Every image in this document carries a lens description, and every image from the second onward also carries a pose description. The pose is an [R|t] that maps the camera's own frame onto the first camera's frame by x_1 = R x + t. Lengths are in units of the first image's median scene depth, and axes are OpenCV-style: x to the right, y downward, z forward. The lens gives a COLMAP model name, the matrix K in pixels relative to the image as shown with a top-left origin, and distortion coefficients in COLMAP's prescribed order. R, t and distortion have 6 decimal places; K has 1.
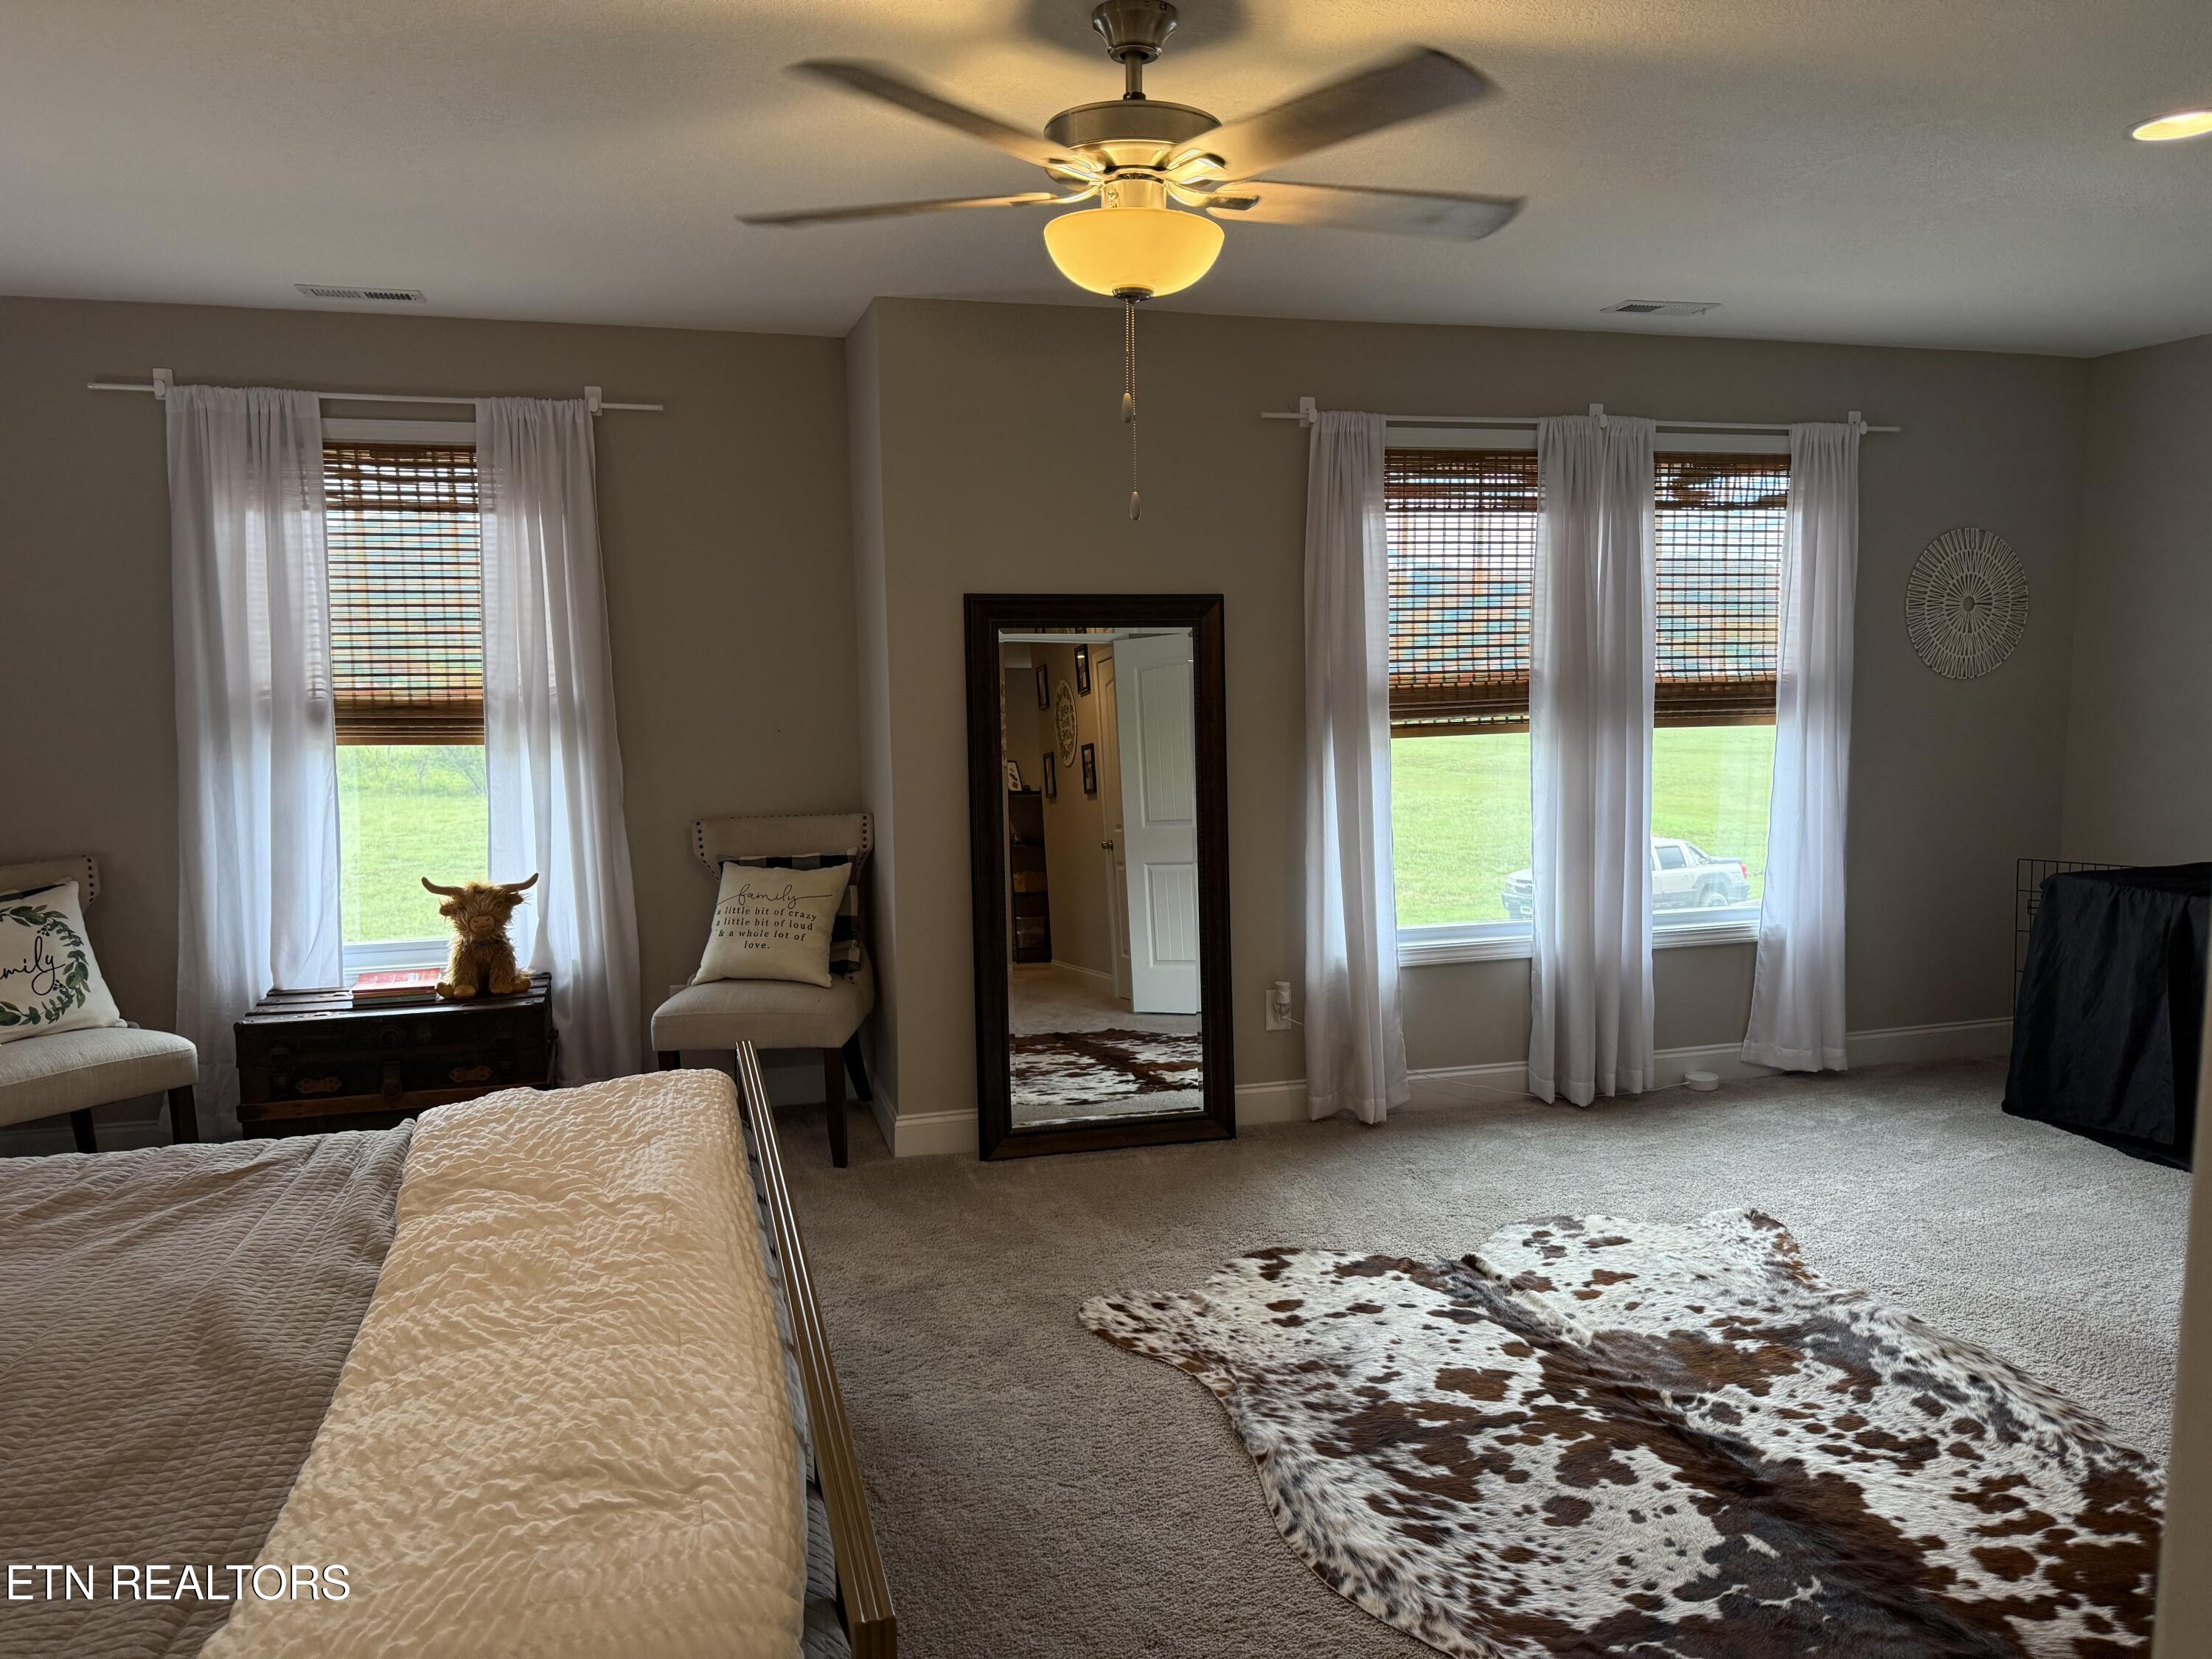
lens RADIAL K [[1576.8, 0, 1115.9], [0, 1576.8, 784.5], [0, 0, 1]] dist [0.120265, -0.100344]
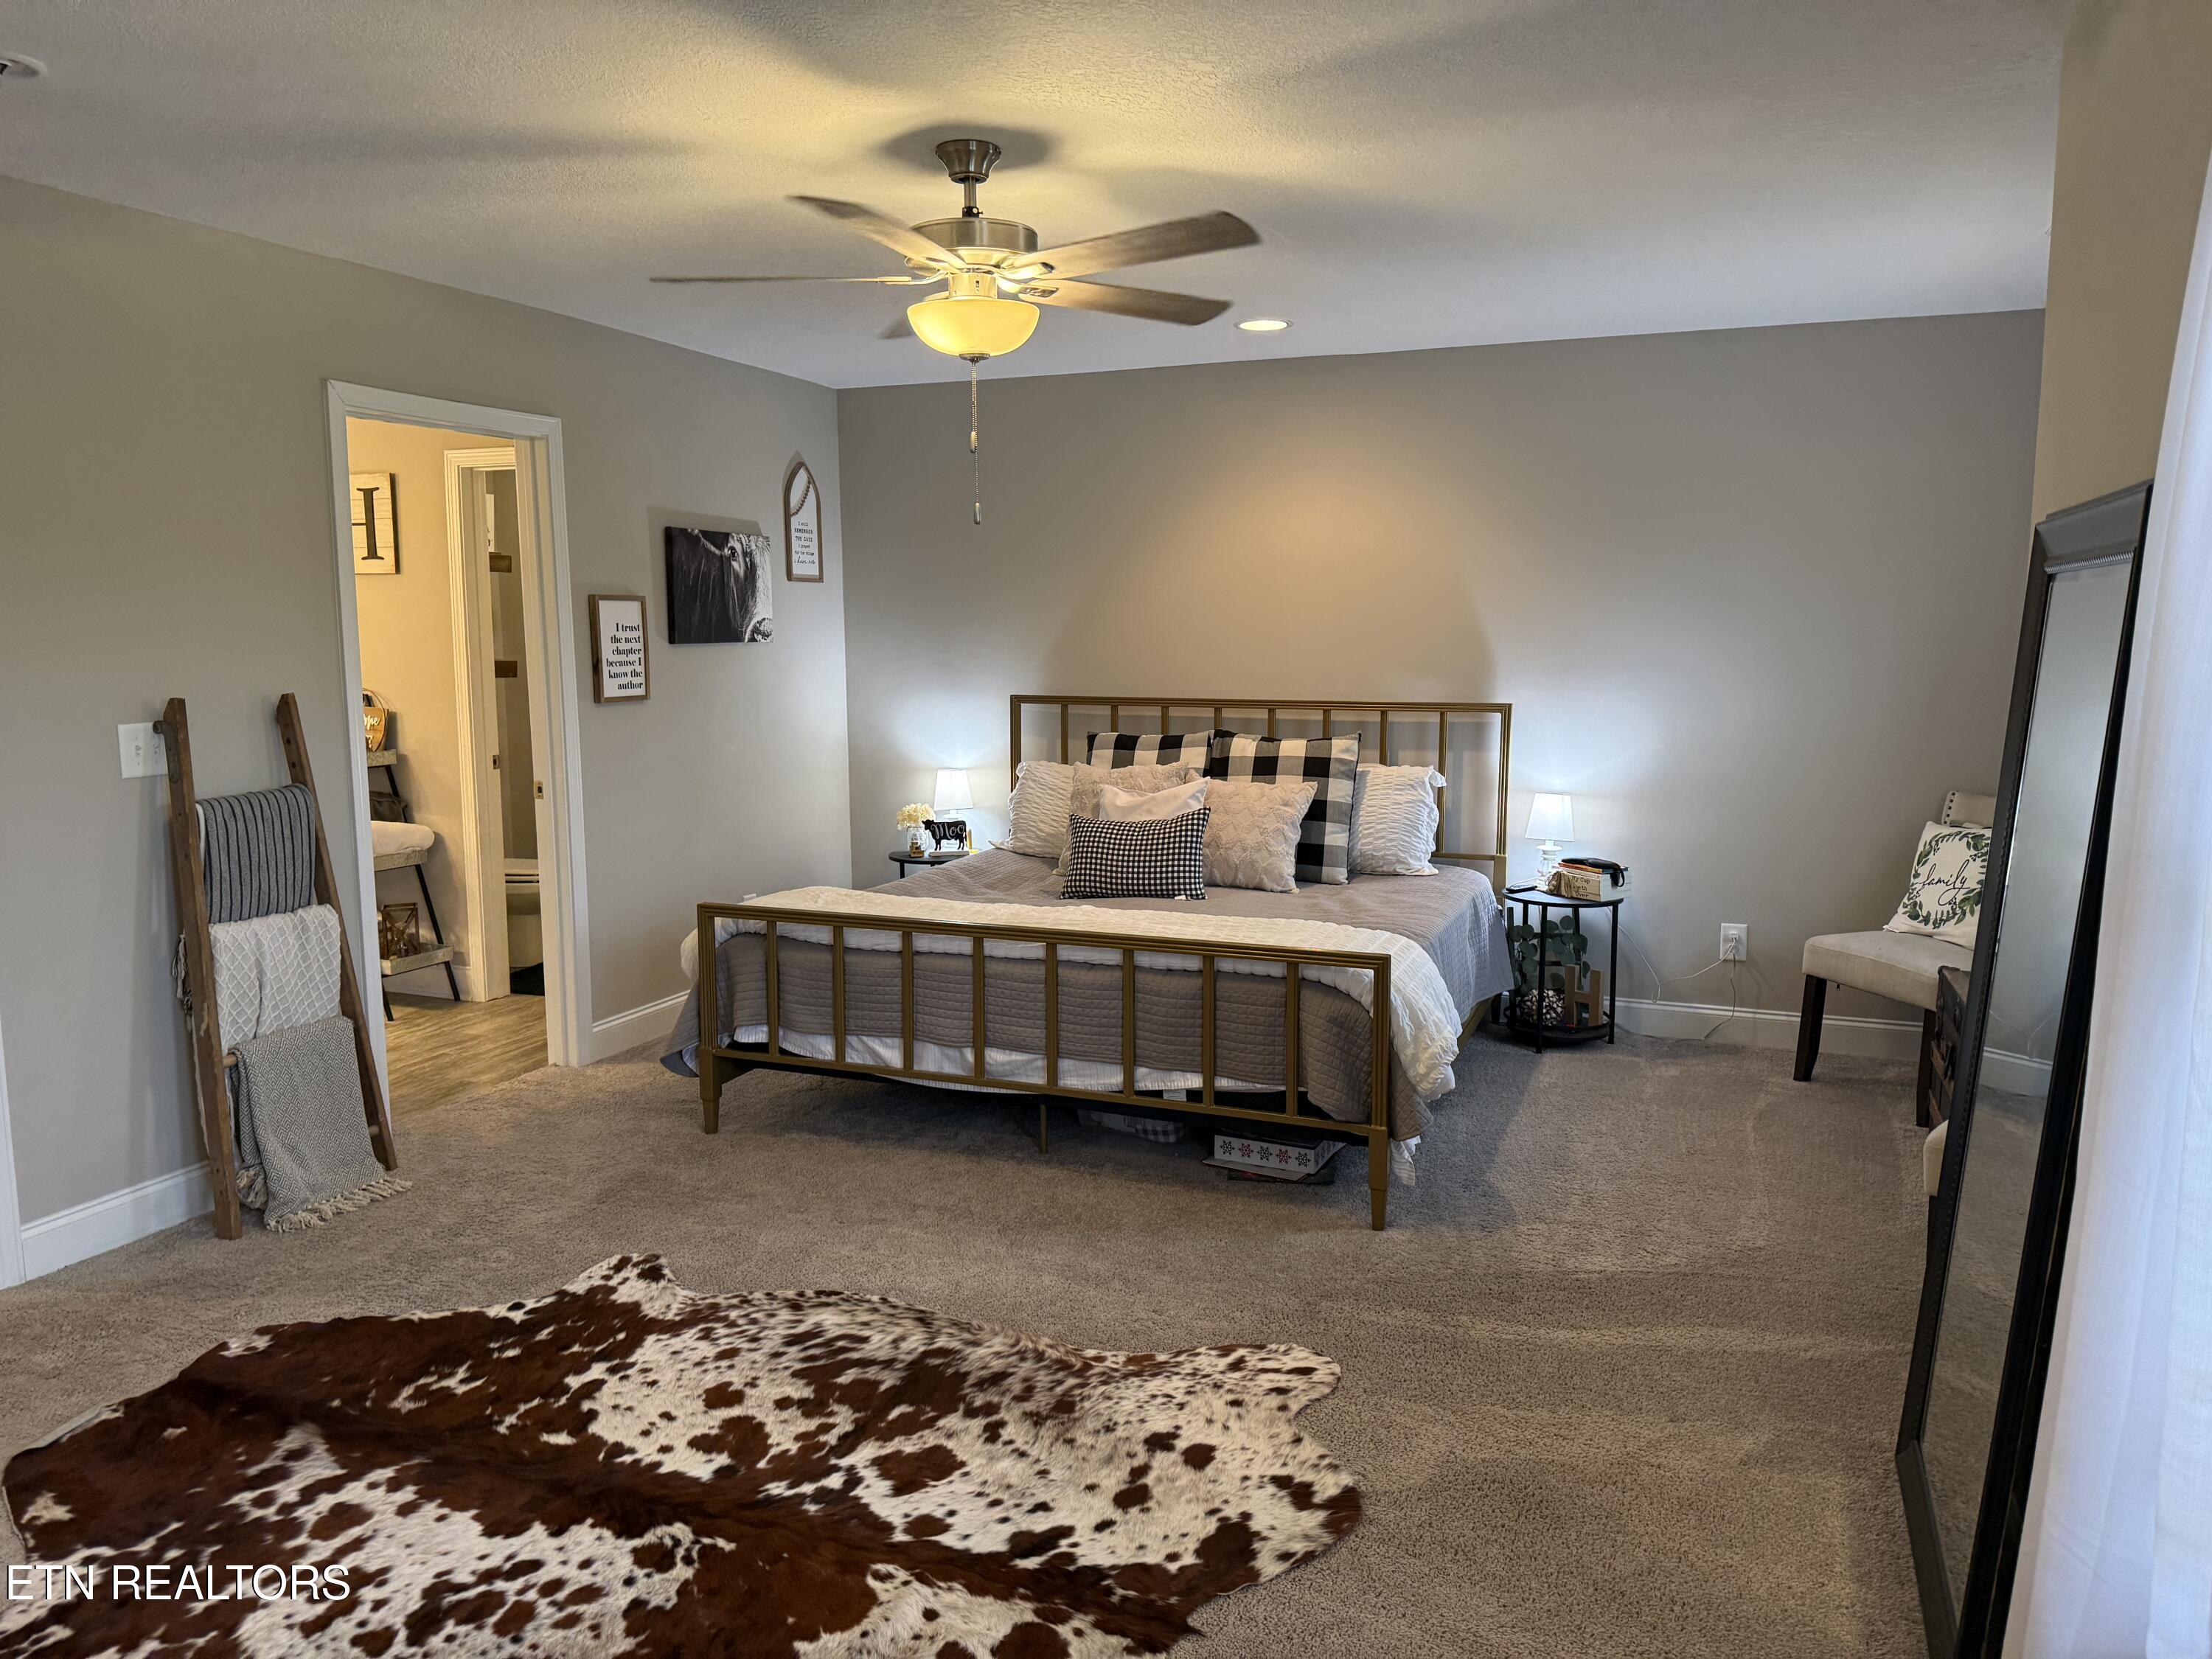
lens RADIAL K [[1568.3, 0, 1106.0], [0, 1568.3, 829.5], [0, 0, 1]] dist [0.088755, -0.124925]
pose [[-0.620460, 0.108283, -0.776727, 0.843161], [-0.065363, 0.979836, 0.188811, -0.143401], [0.781510, 0.167919, -0.600871, 1.644262]]
